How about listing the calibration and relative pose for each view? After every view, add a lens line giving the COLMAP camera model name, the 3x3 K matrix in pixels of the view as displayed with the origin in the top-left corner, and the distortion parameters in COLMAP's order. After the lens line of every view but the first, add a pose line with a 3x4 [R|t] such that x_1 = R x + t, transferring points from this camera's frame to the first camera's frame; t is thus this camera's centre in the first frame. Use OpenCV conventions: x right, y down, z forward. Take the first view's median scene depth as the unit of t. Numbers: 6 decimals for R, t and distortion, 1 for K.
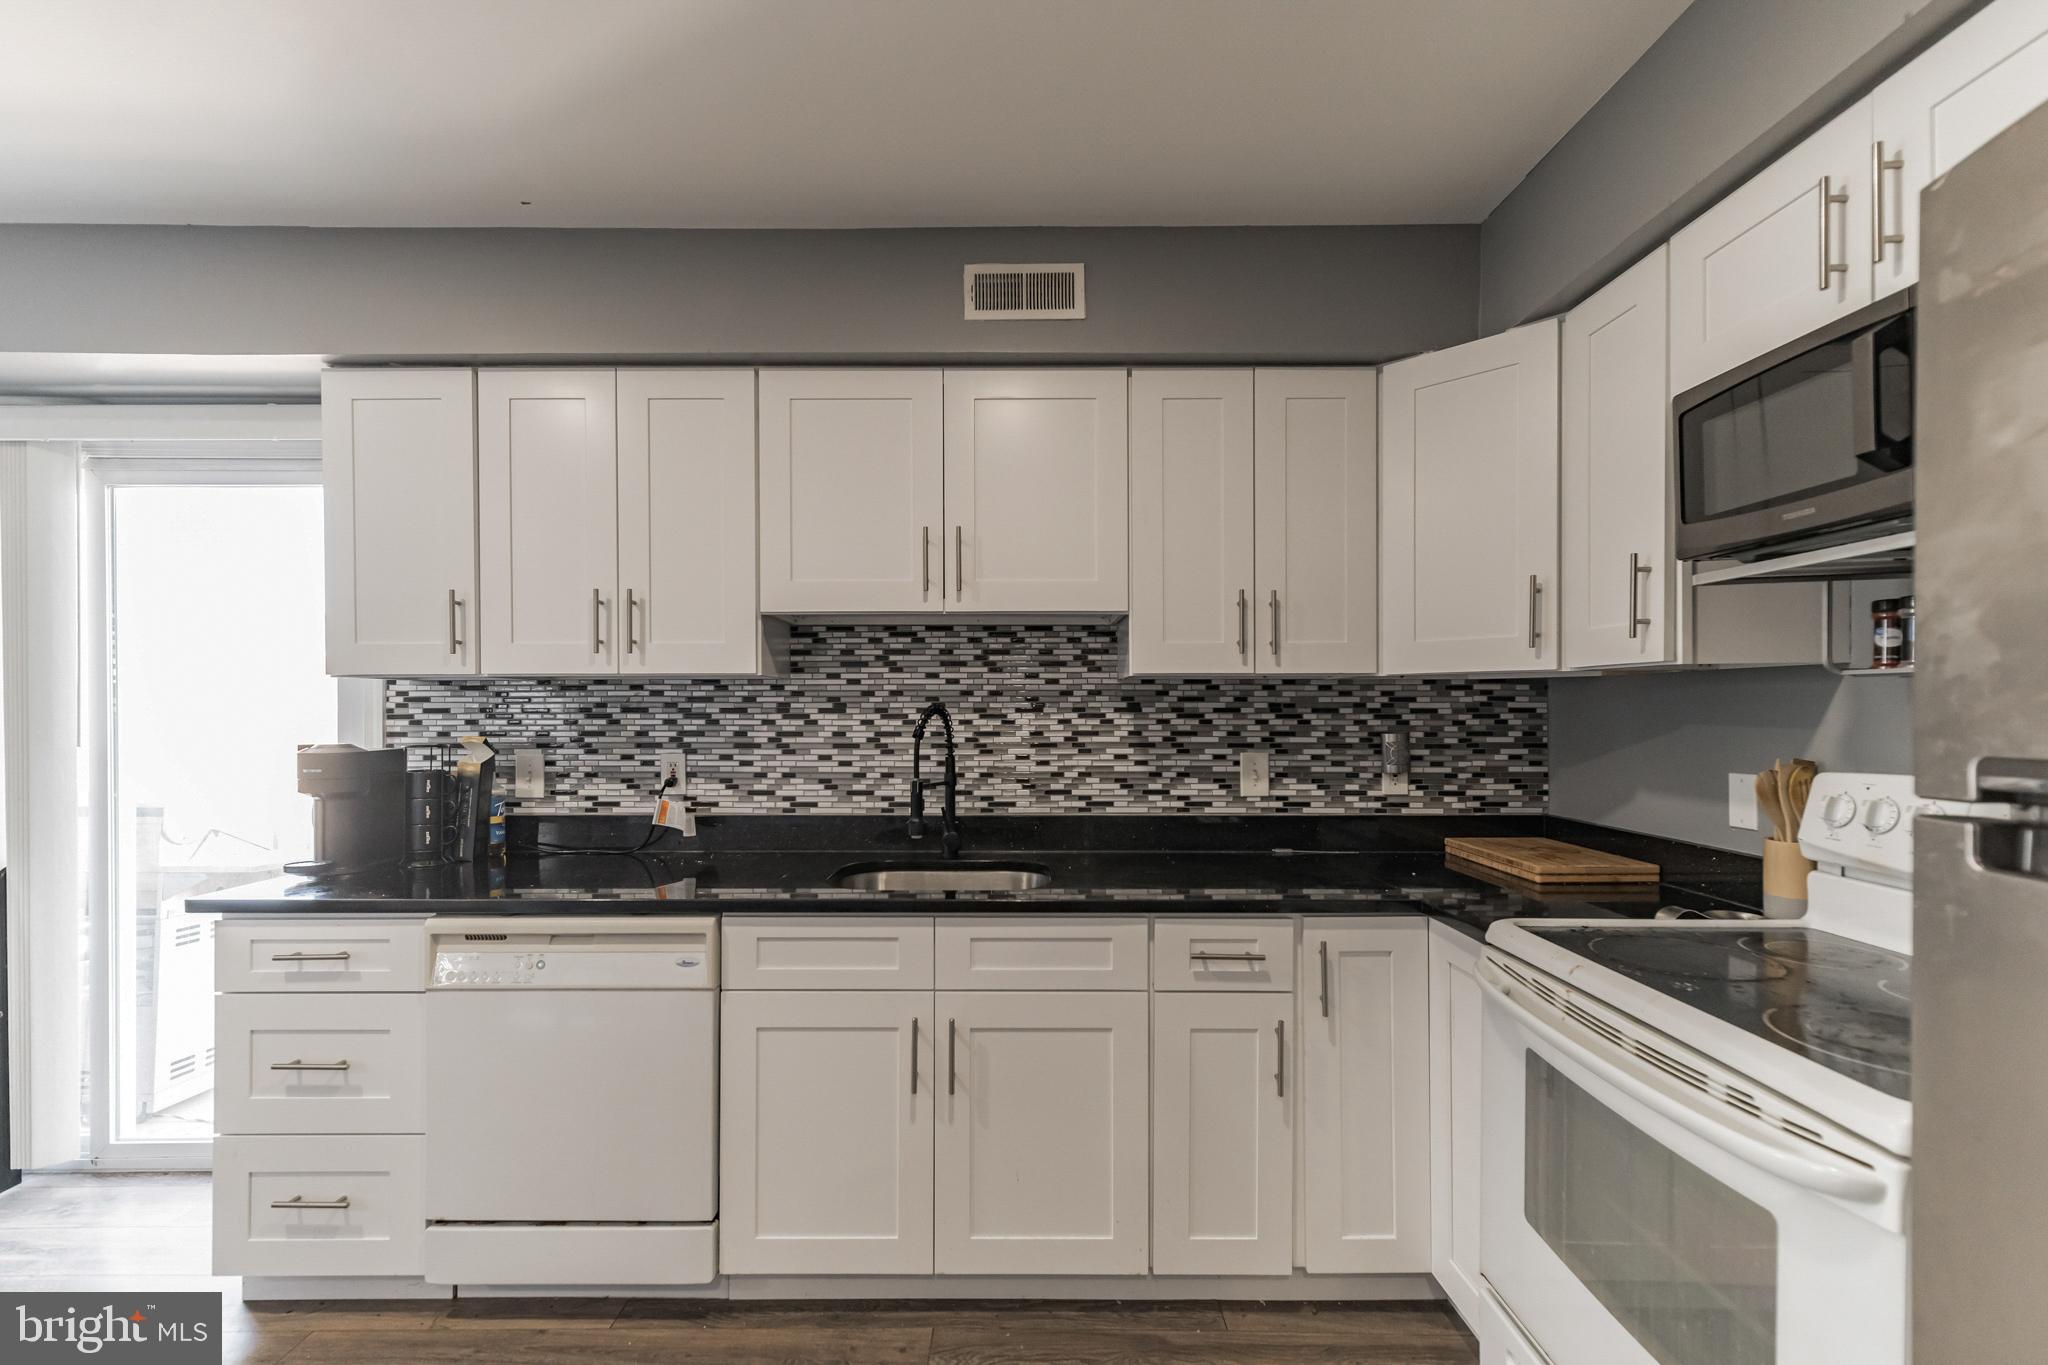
lens RADIAL K [[888.0, 0, 1031.1], [0, 888.0, 712.4], [0, 0, 1]] dist [0.005156, 0.002263]
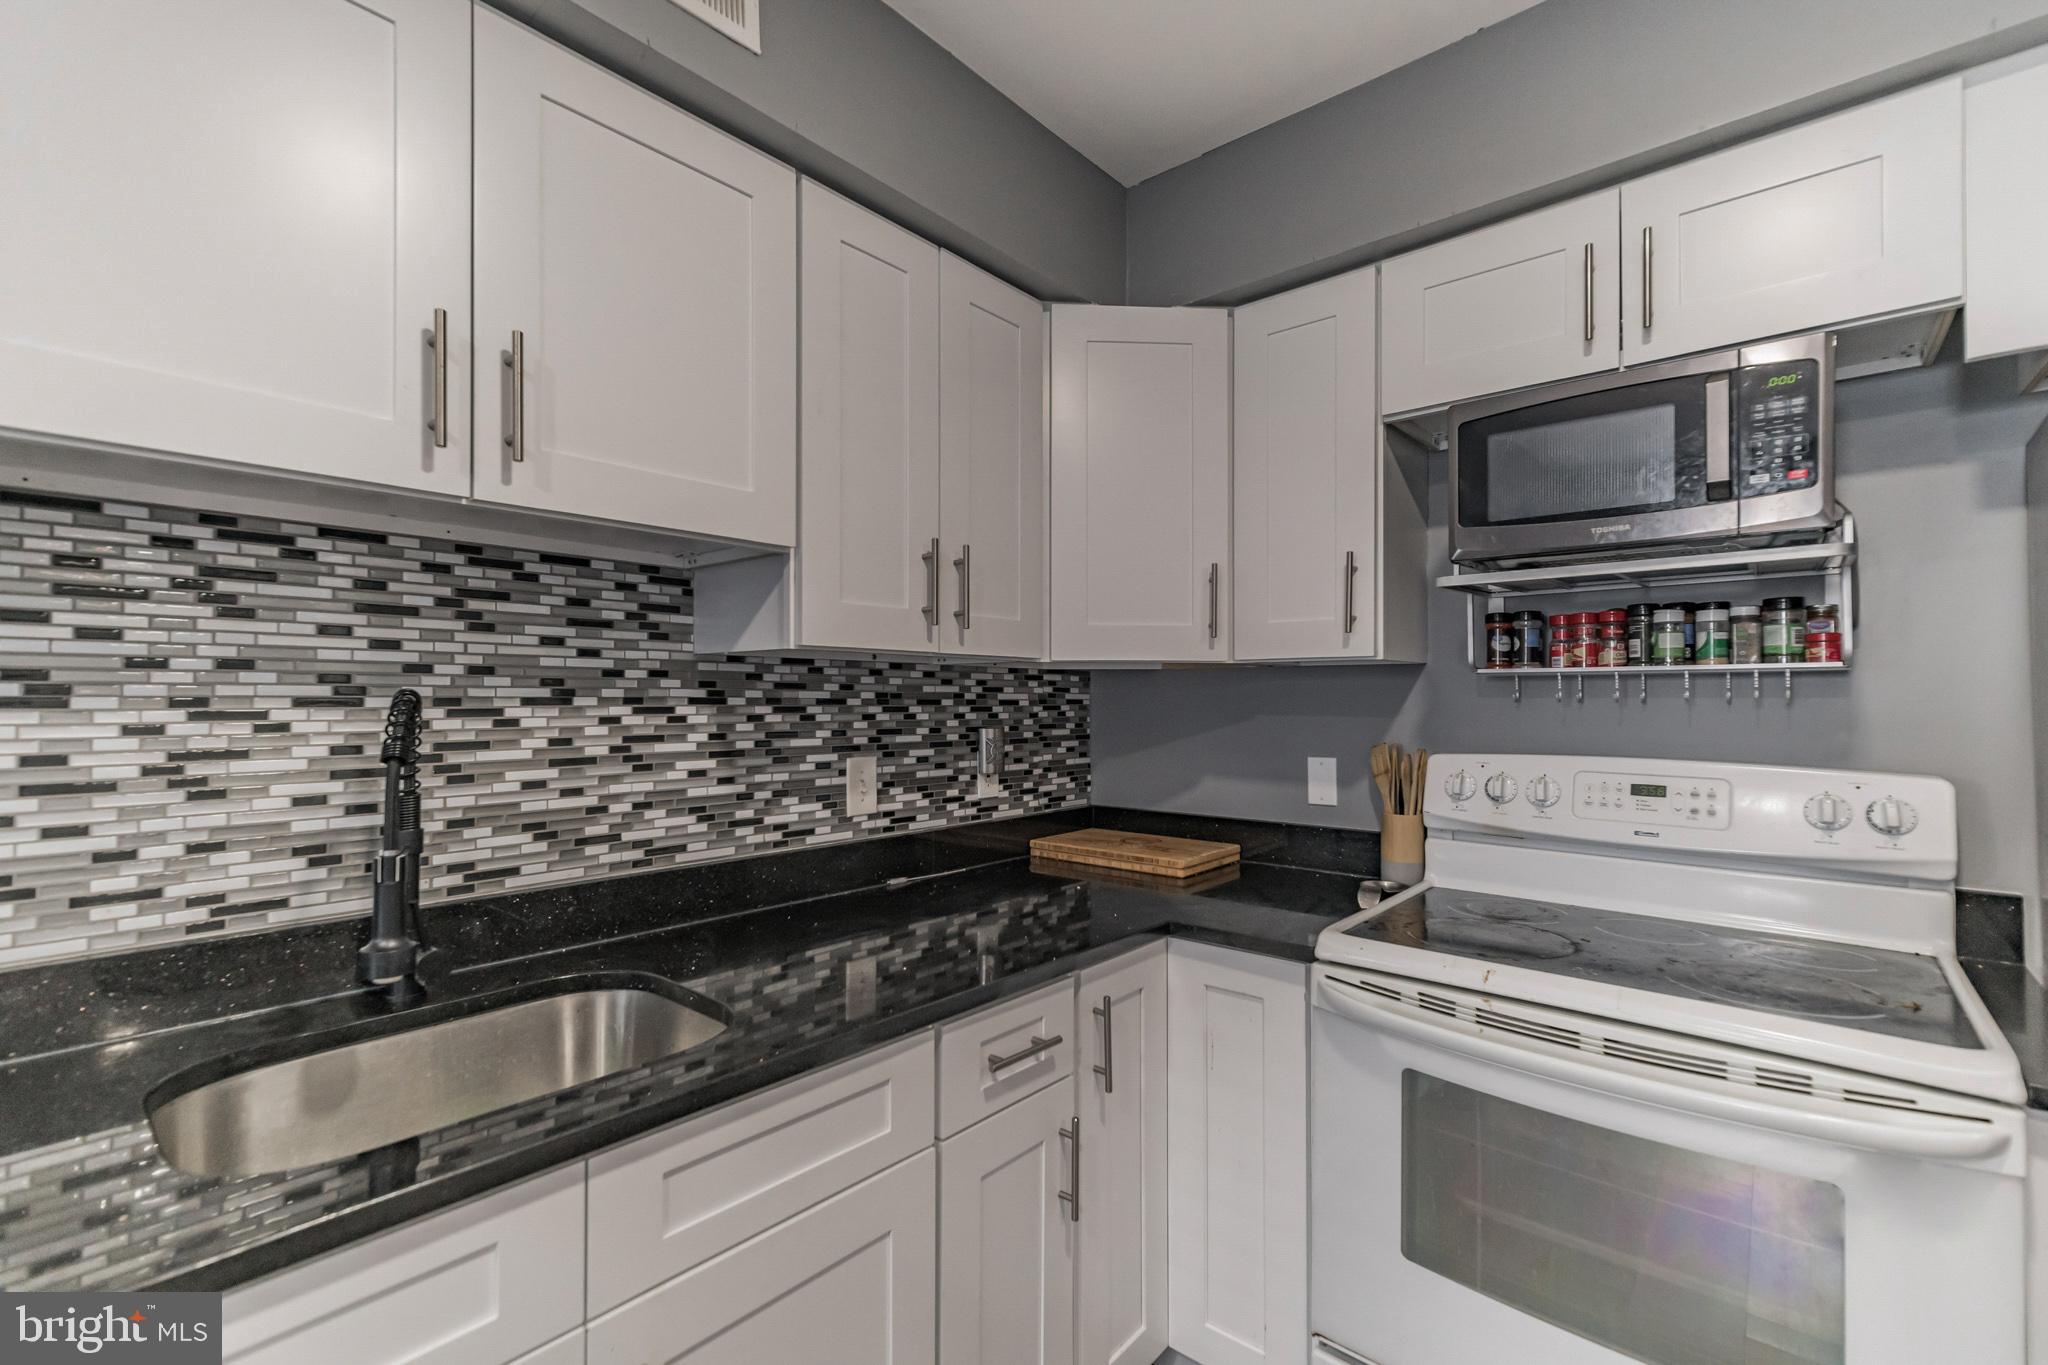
lens RADIAL K [[888.0, 0, 1017.3], [0, 888.0, 691.2], [0, 0, 1]] dist [0.005156, 0.002263]
pose [[0.659241, 0.009070, 0.751877, -0.232809], [0.000513, 0.999922, -0.012512, -0.001869], [-0.751932, 0.008634, 0.659184, 0.399856]]
